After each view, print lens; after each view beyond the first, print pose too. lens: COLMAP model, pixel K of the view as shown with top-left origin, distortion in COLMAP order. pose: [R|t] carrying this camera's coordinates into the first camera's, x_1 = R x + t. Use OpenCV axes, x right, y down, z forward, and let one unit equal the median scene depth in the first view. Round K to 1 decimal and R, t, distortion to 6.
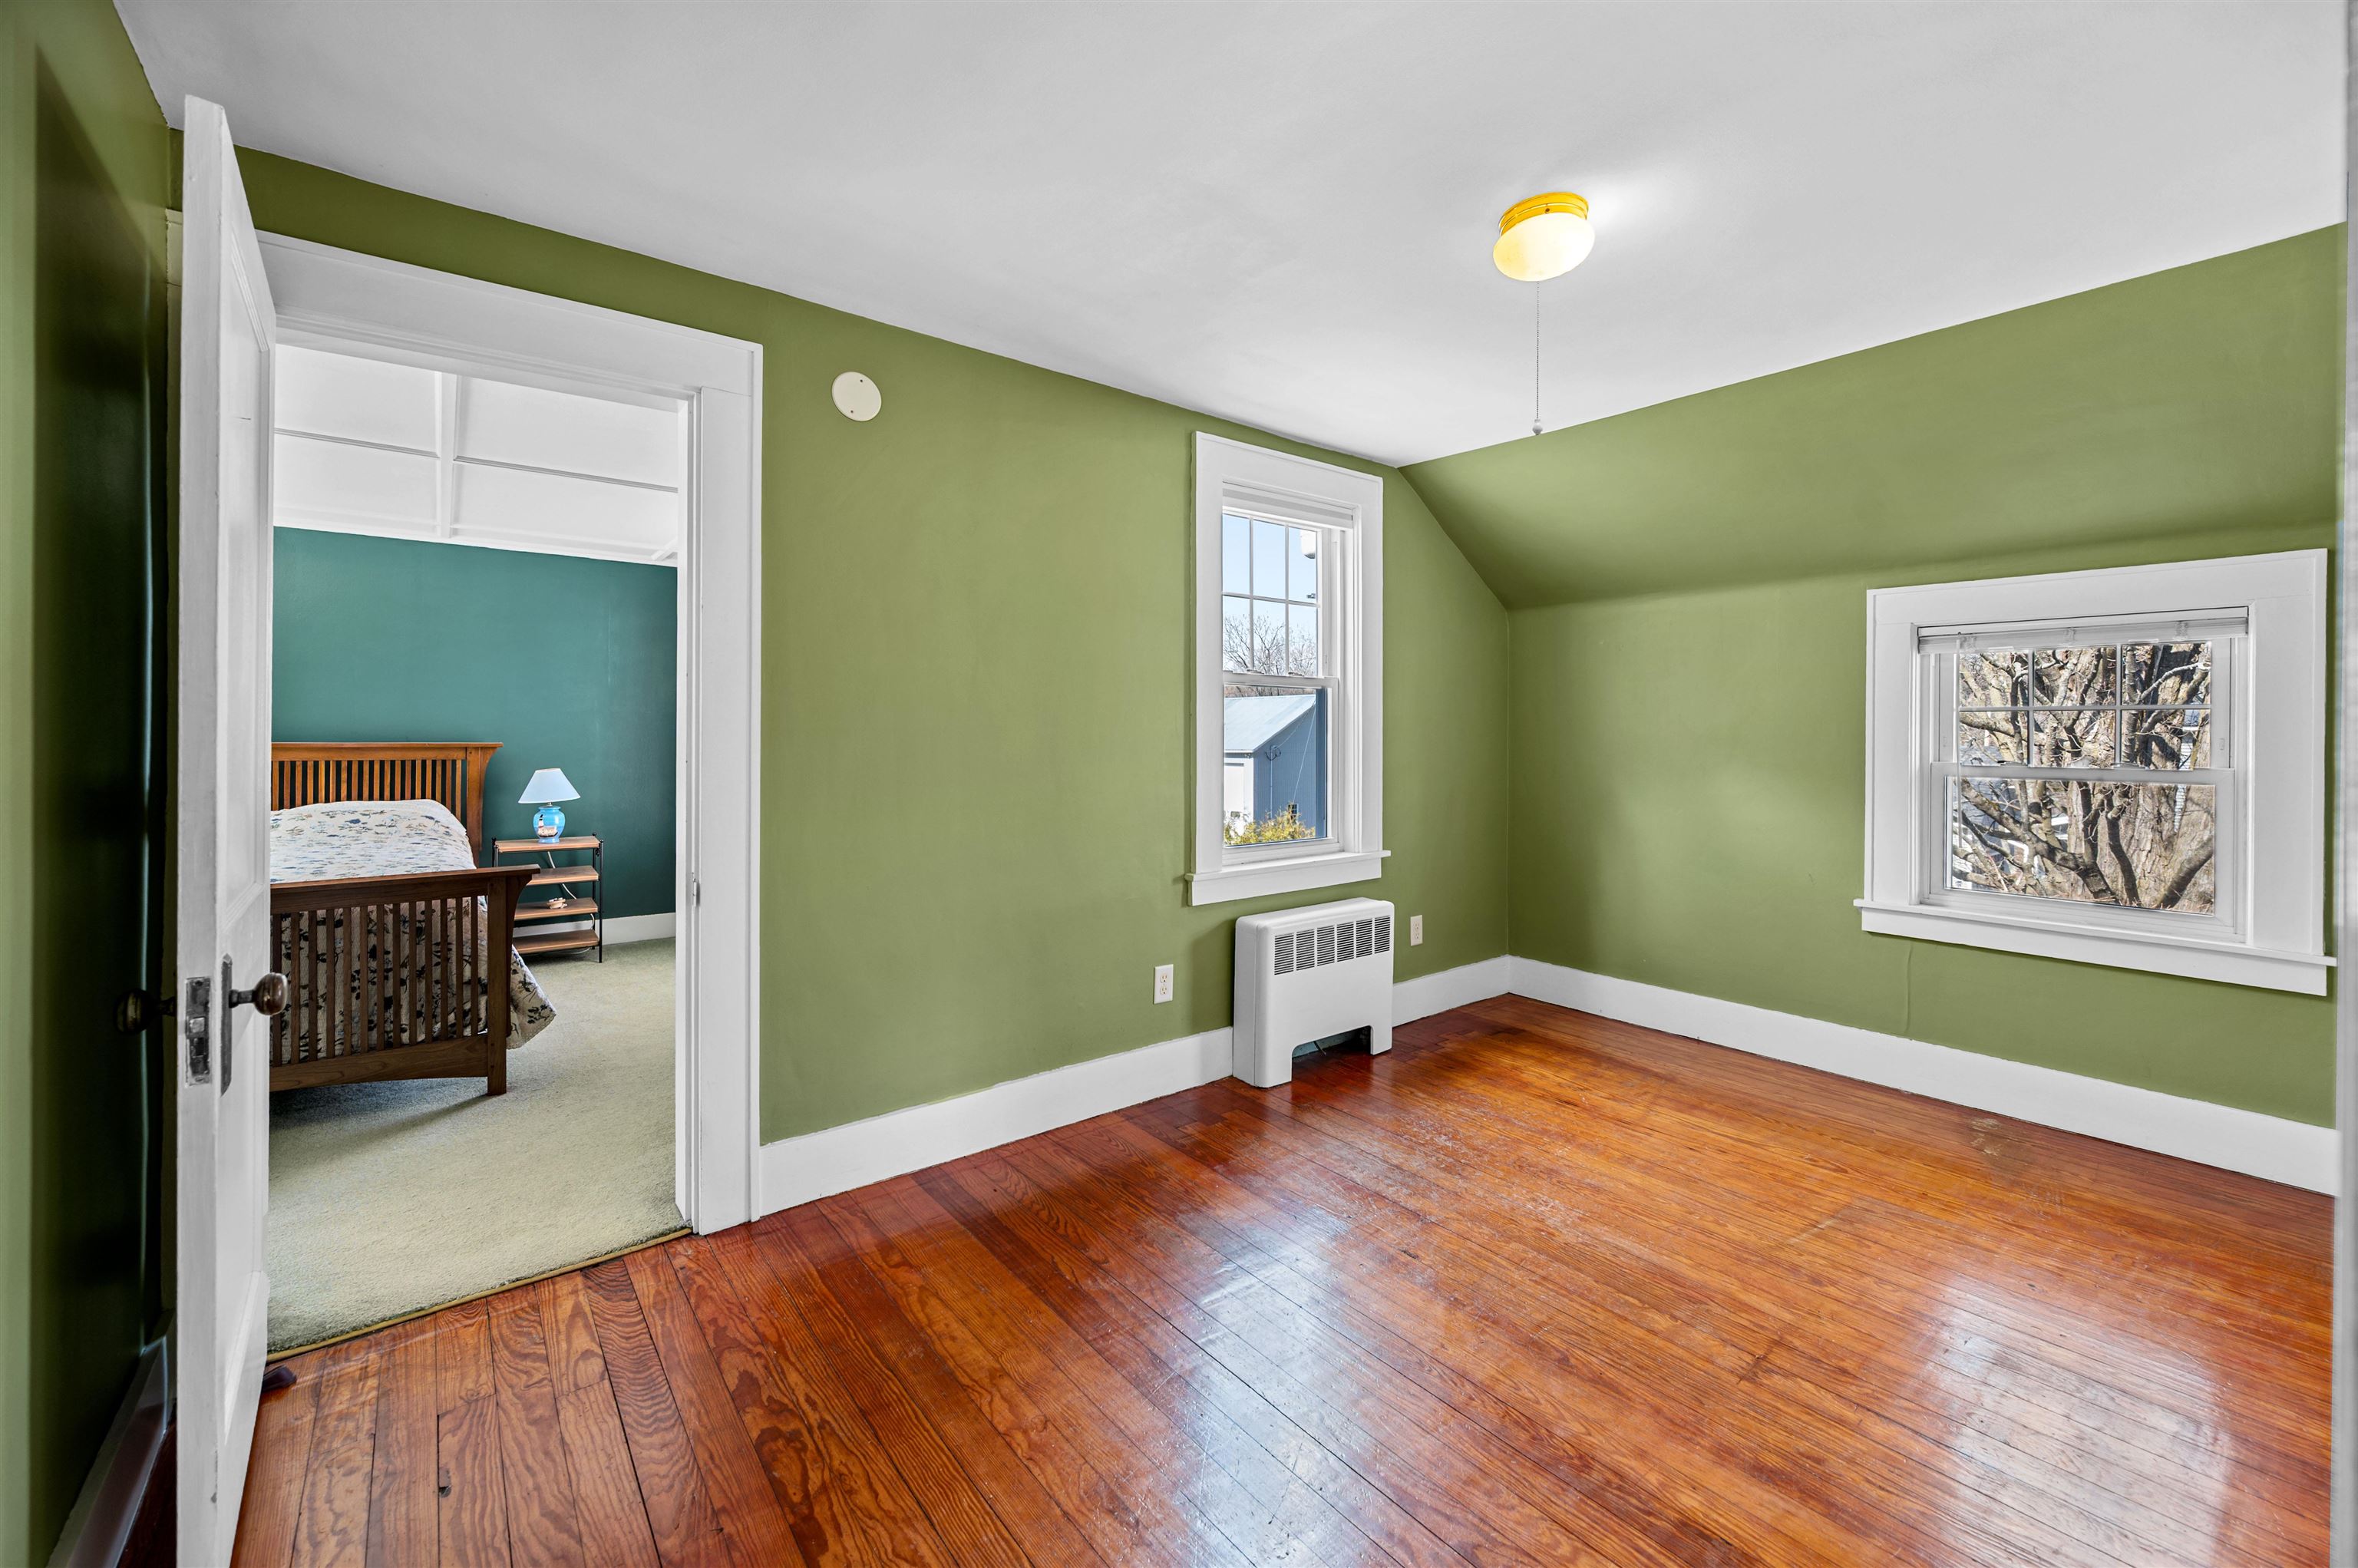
lens RADIAL K [[947.9, 0, 1176.0], [0, 947.9, 740.2], [0, 0, 1]] dist [0.001955, 0.000069]
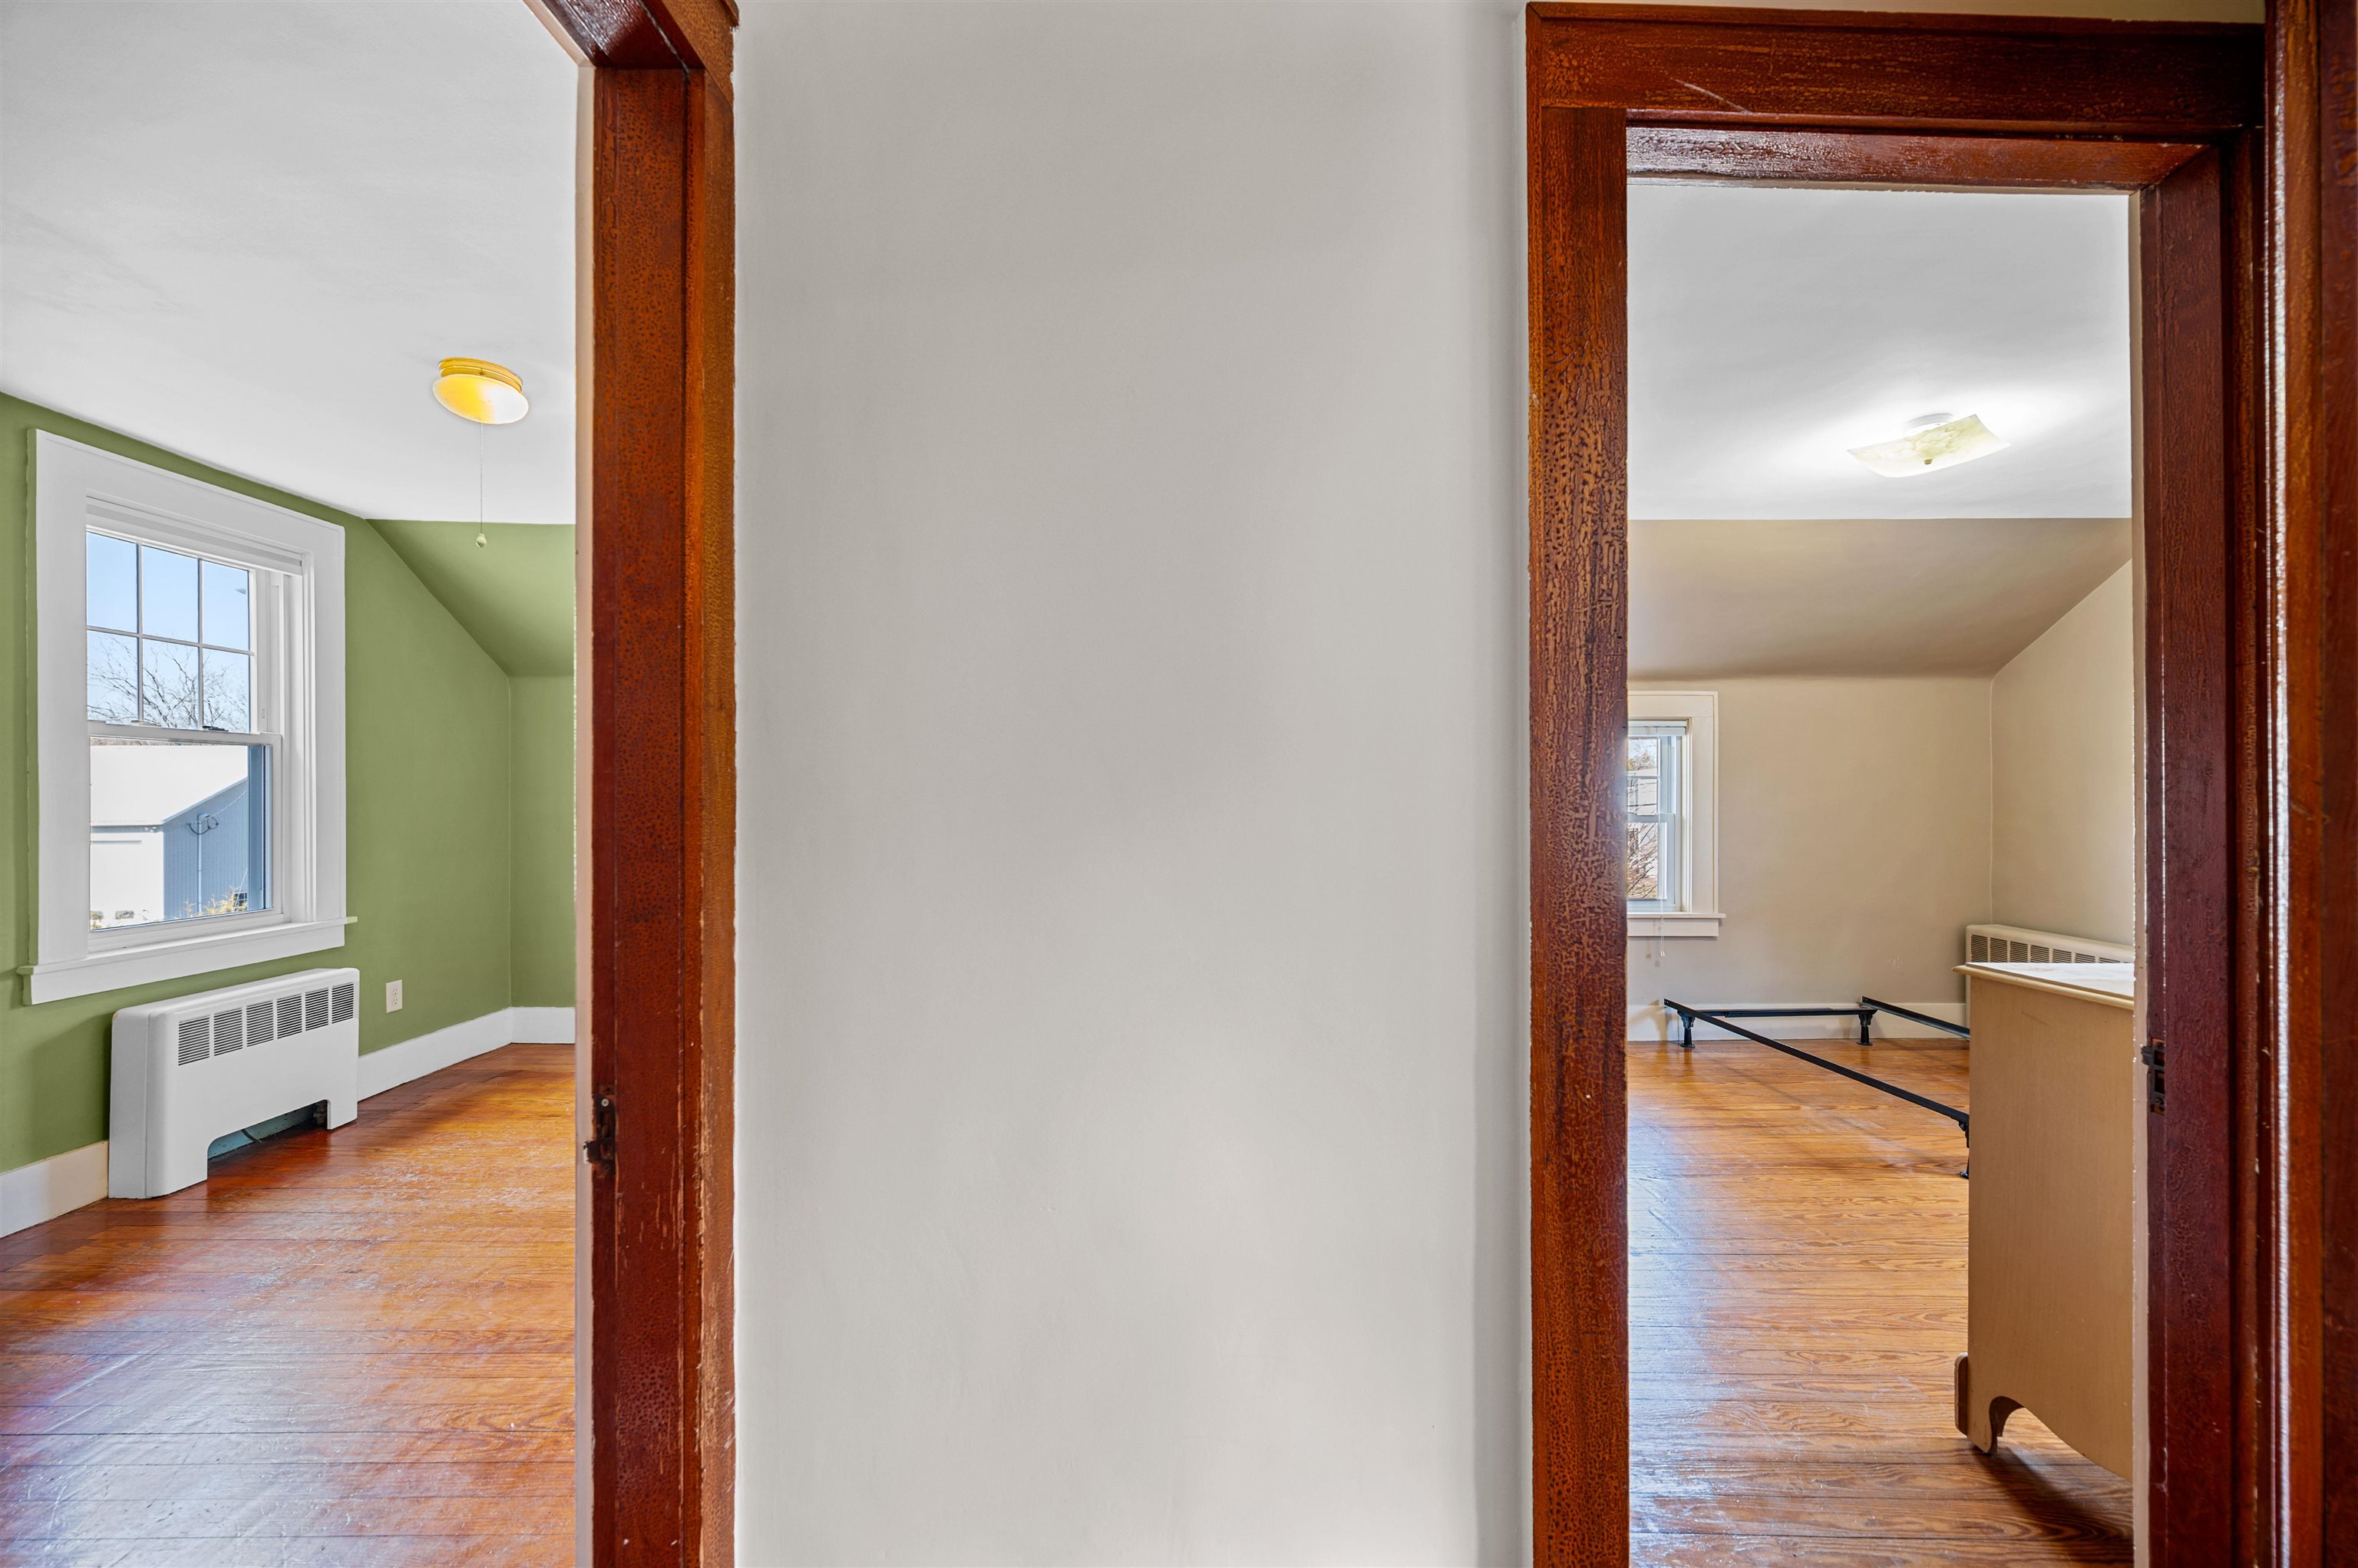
lens RADIAL K [[931.3, 0, 1181.2], [0, 931.3, 796.2], [0, 0, 1]] dist [-0.000980, 0.000395]
pose [[0.613726, -0.004063, 0.789509, -0.008970], [0.009220, 0.999955, -0.002021, 0.004622], [-0.789465, 0.008520, 0.613736, -0.334642]]
